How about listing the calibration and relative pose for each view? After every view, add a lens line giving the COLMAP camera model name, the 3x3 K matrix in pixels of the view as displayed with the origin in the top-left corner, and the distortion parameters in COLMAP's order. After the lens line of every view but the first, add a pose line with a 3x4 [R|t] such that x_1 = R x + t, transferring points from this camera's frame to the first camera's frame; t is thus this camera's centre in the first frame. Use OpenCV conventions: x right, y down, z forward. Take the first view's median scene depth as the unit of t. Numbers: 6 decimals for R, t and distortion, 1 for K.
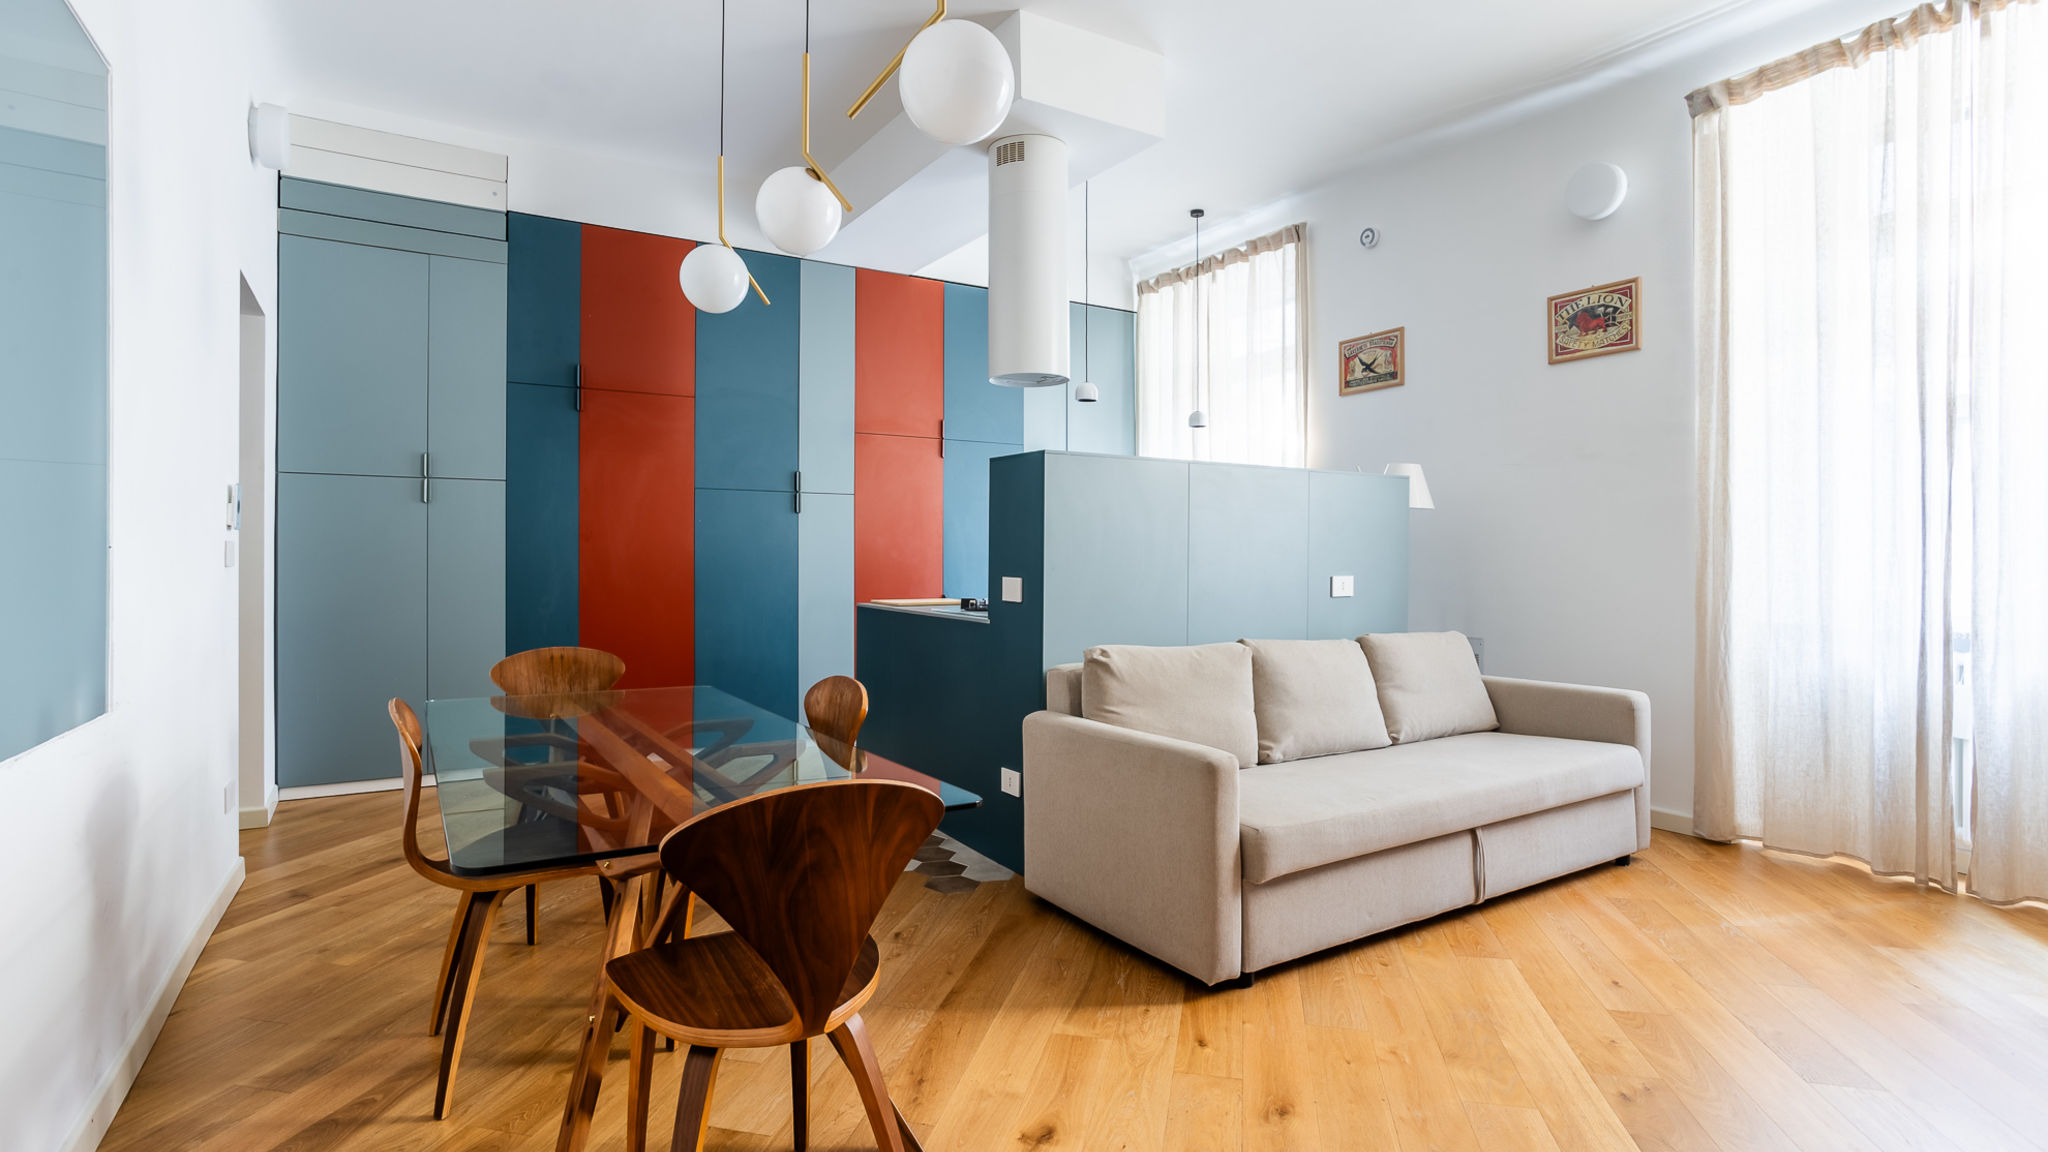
lens RADIAL K [[995.4, 0, 1011.9], [0, 995.4, 565.3], [0, 0, 1]] dist [-0.061231, 0.037264]
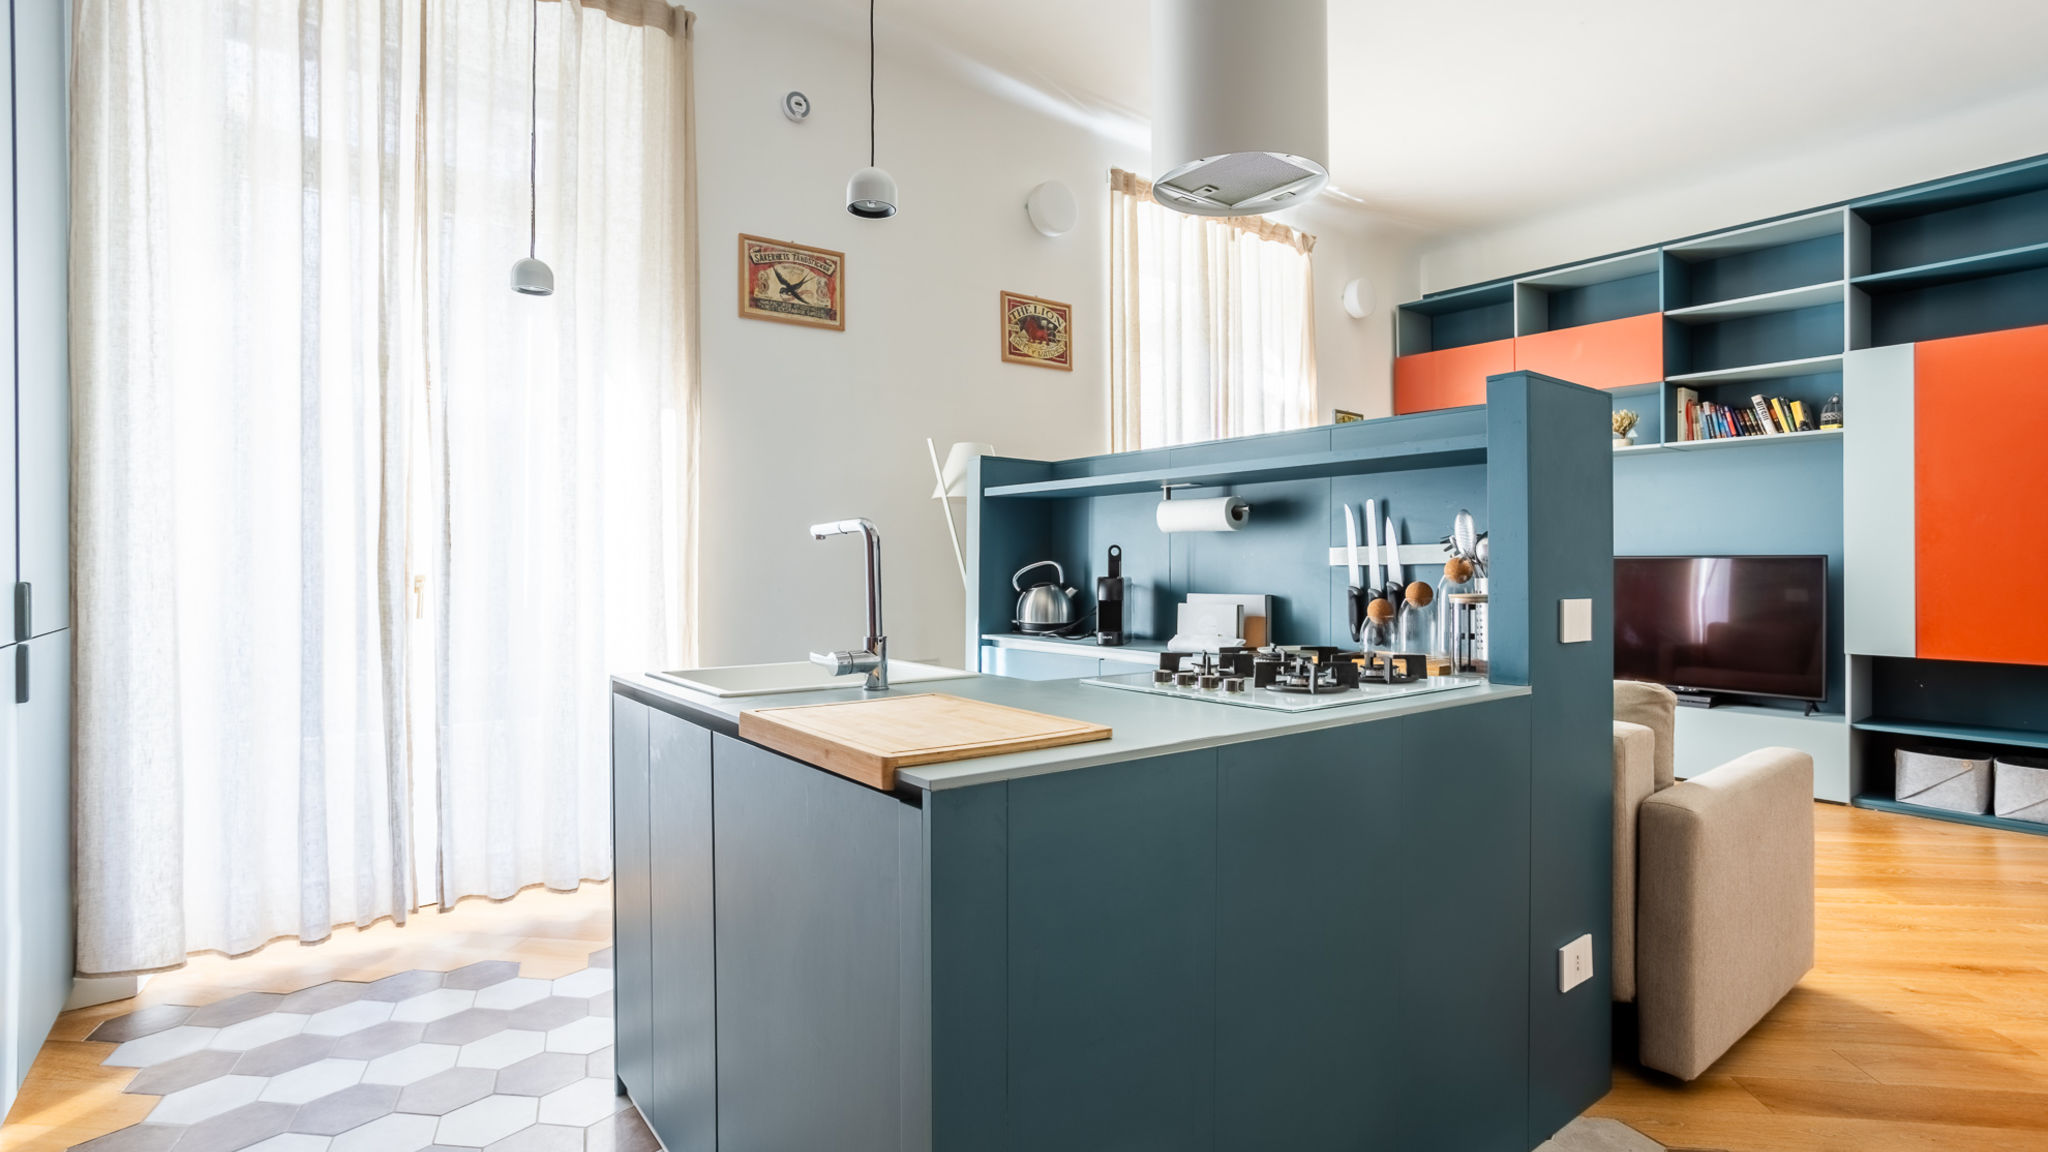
lens RADIAL K [[977.6, 0, 1021.7], [0, 977.6, 560.3], [0, 0, 1]] dist [-0.061612, 0.032767]
pose [[-0.112954, 0.003101, 0.993595, -0.493793], [0.010518, 0.999943, -0.001926, -0.011491], [-0.993545, 0.010233, -0.112980, 1.362985]]
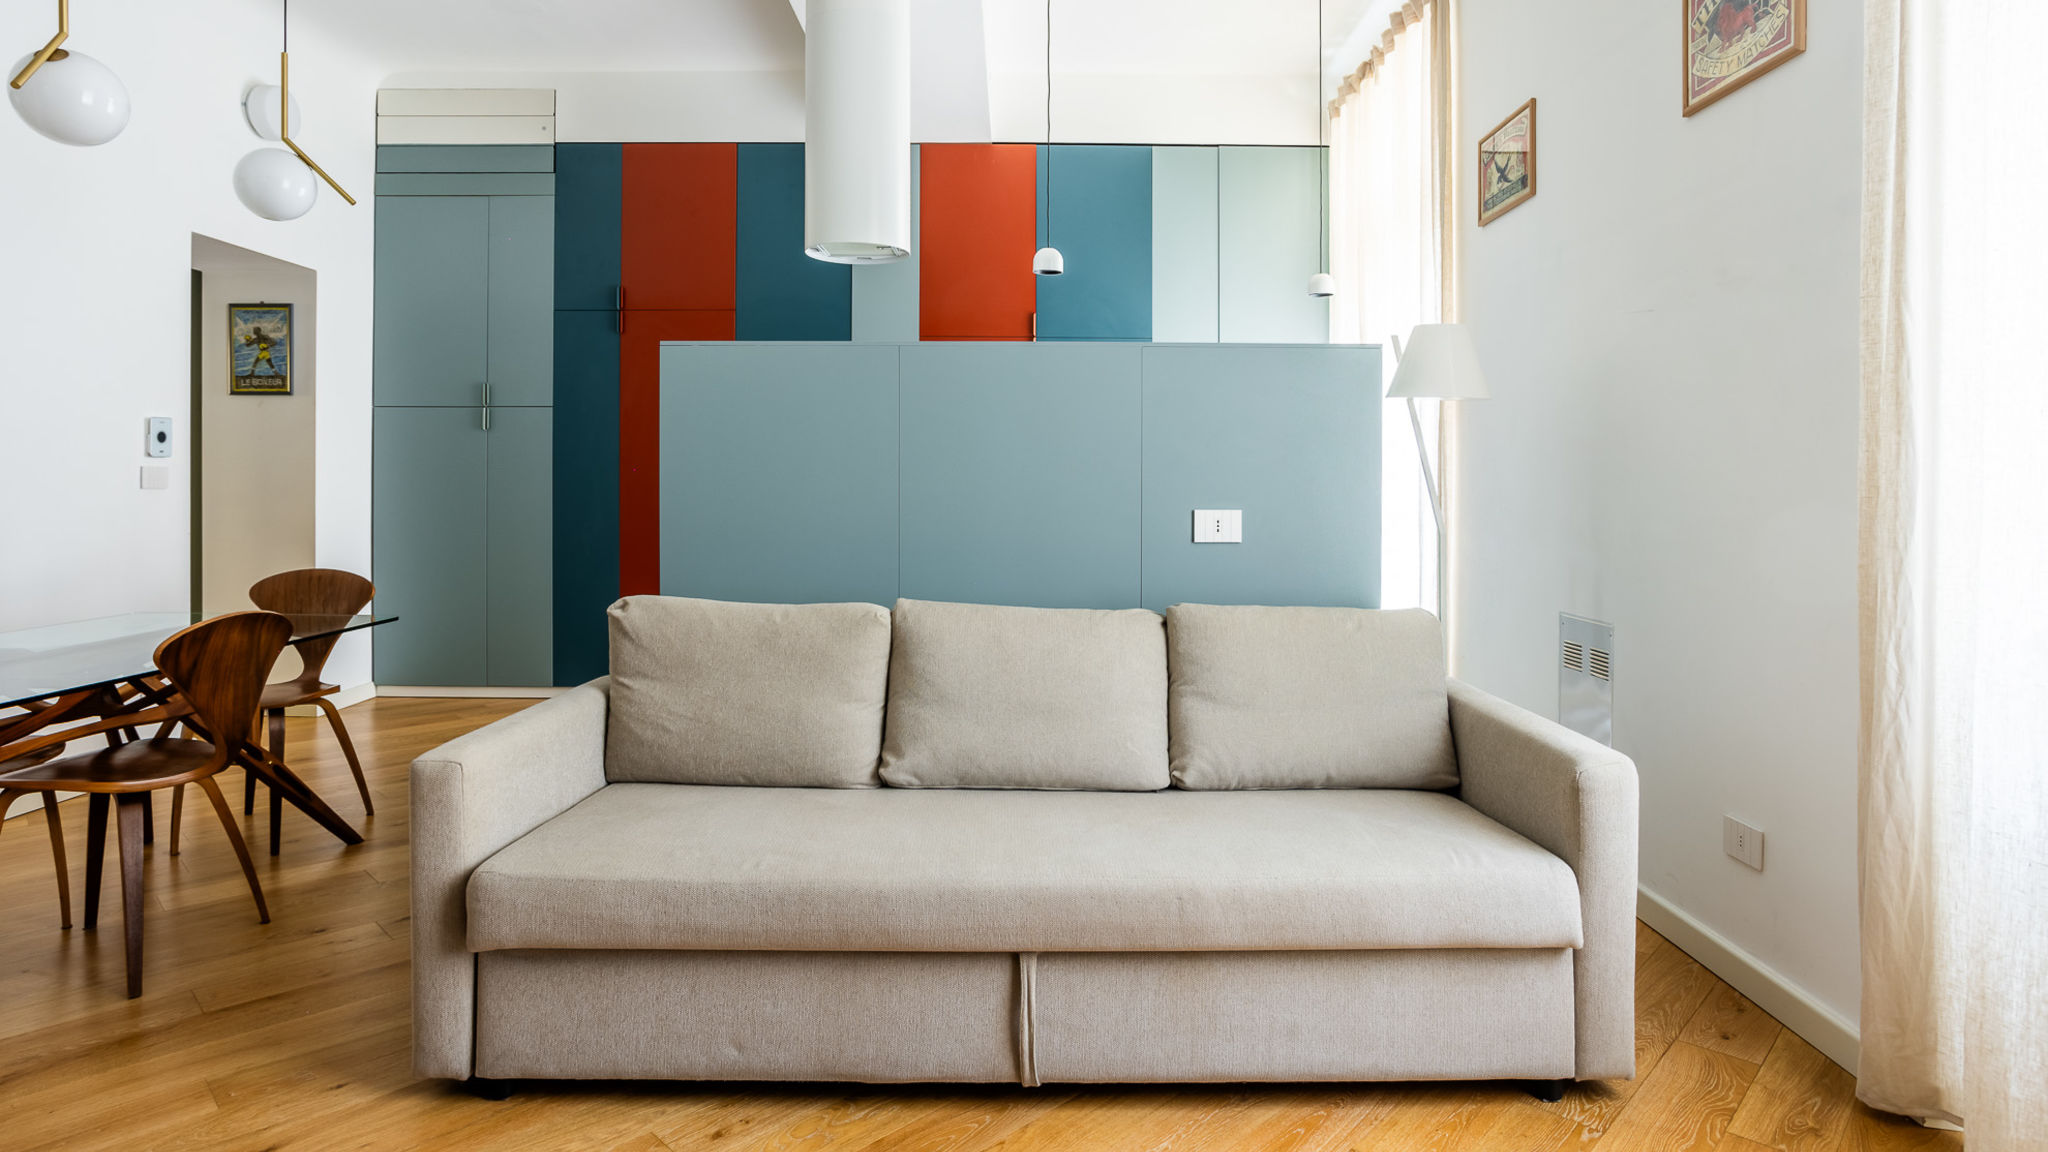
lens RADIAL K [[1098.1, 0, 1029.3], [0, 1098.1, 497.4], [0, 0, 1]] dist [-0.052502, 0.029740]
pose [[0.854289, 0.006655, -0.519756, 0.686727], [-0.005303, 0.999978, 0.004086, 0.000569], [0.519771, -0.000735, 0.854305, 0.394872]]
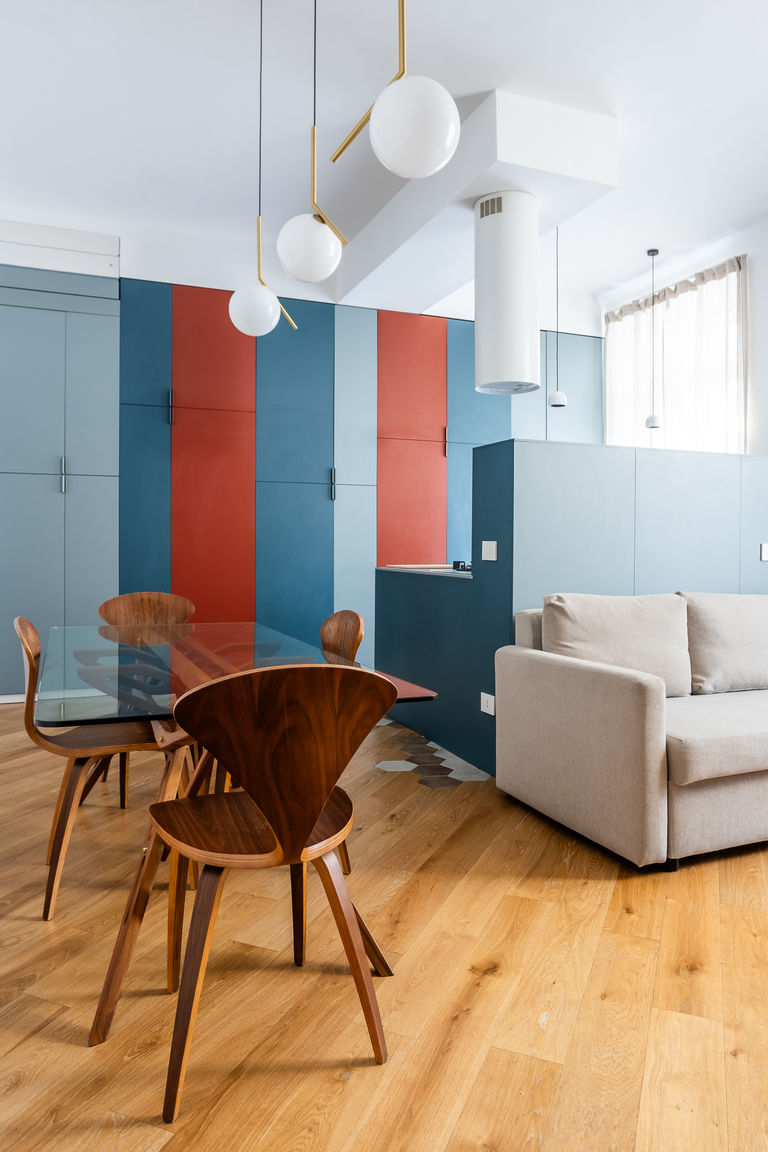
lens RADIAL K [[779.4, 0, 386.8], [0, 779.4, 558.2], [0, 0, 1]] dist [-0.054366, 0.038274]
pose [[0.986307, 0.001518, -0.164911, 0.034326], [-0.000723, 0.999988, 0.004880, 0.028354], [0.164917, -0.004694, 0.986296, 0.006312]]
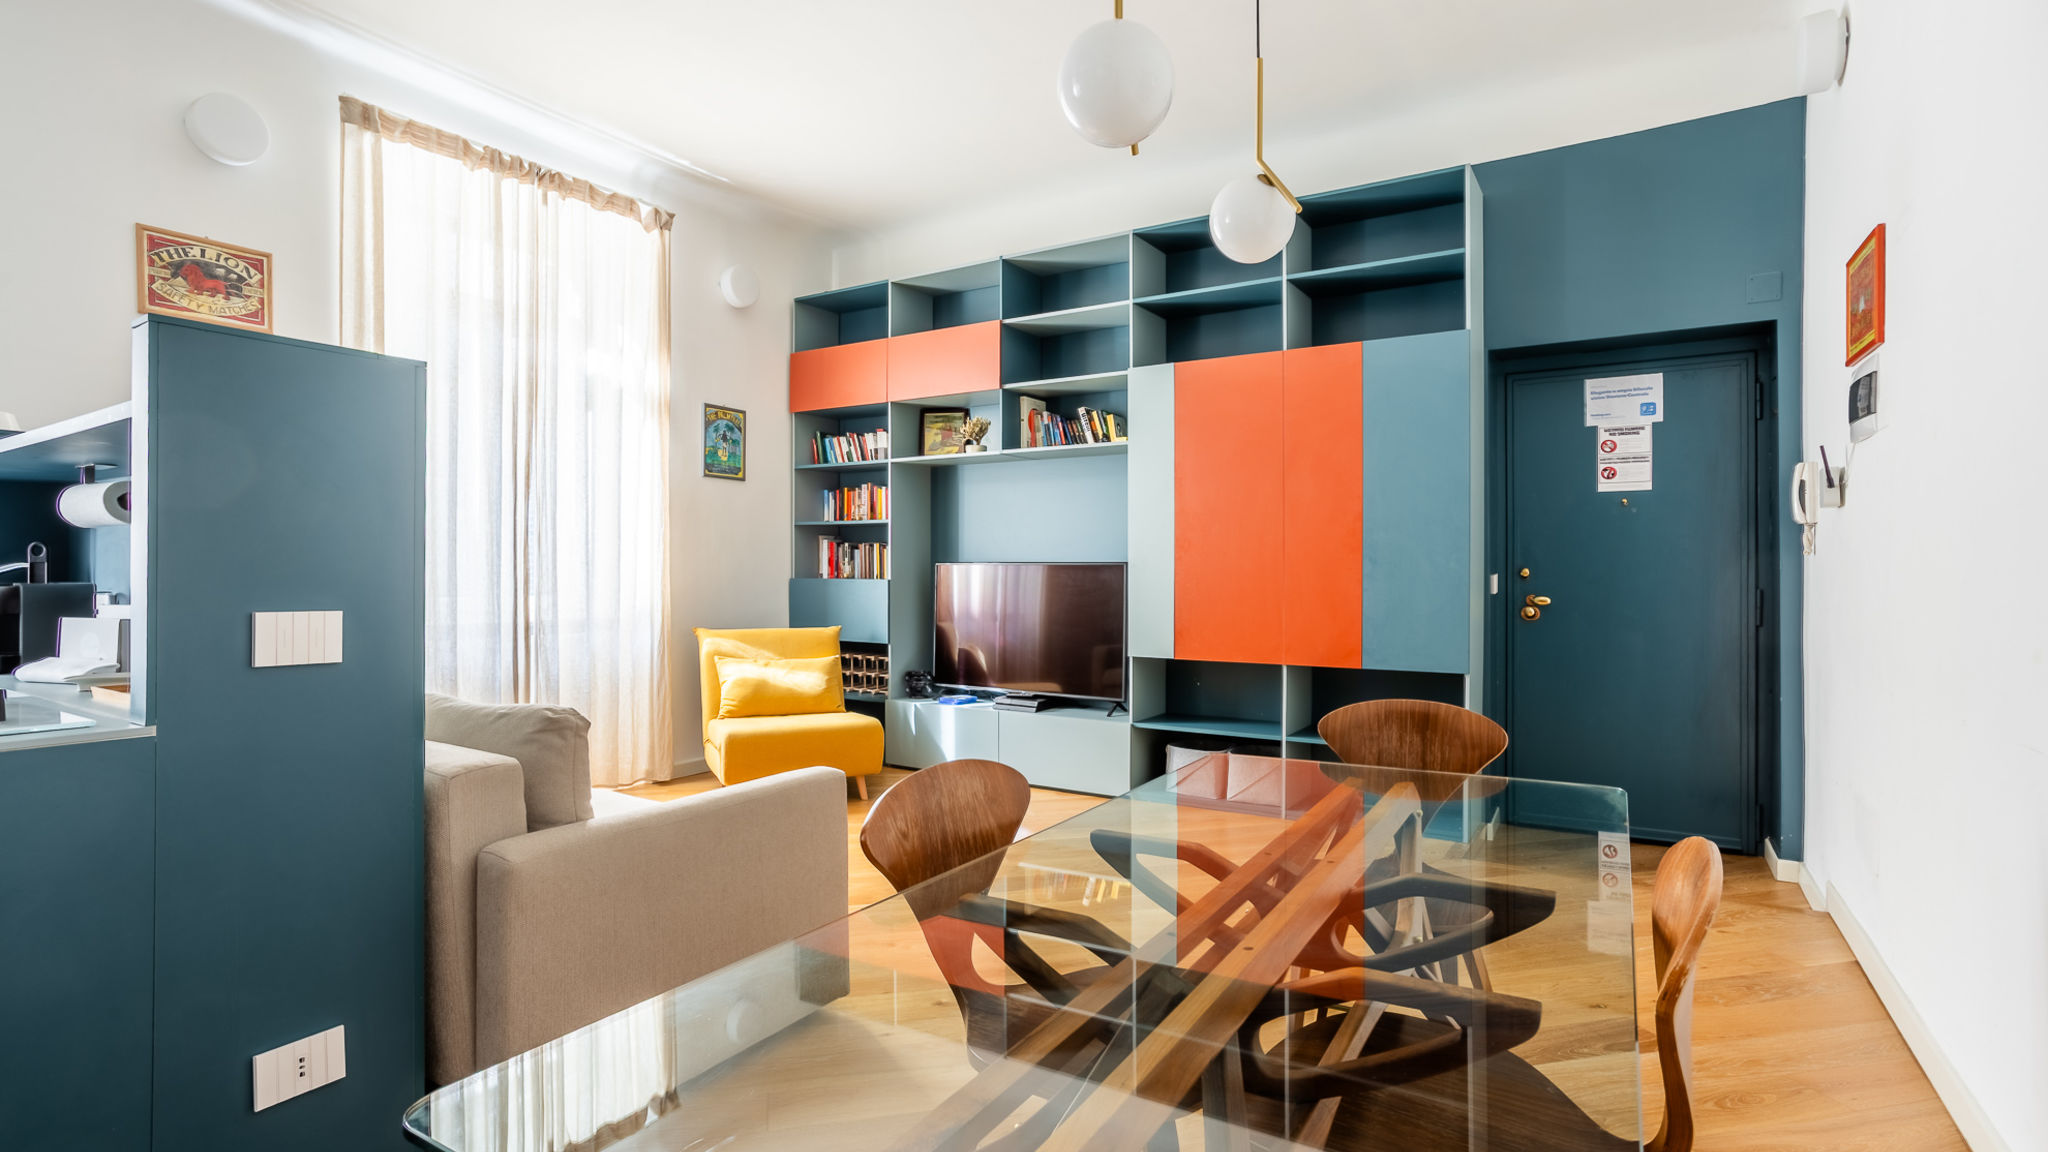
lens RADIAL K [[990.2, 0, 995.7], [0, 990.2, 573.0], [0, 0, 1]] dist [-0.047689, 0.036378]
pose [[-0.427980, -0.002496, 0.903785, -0.521104], [0.007105, 0.999956, 0.006127, -0.004405], [-0.903760, 0.009044, -0.427943, 0.906279]]
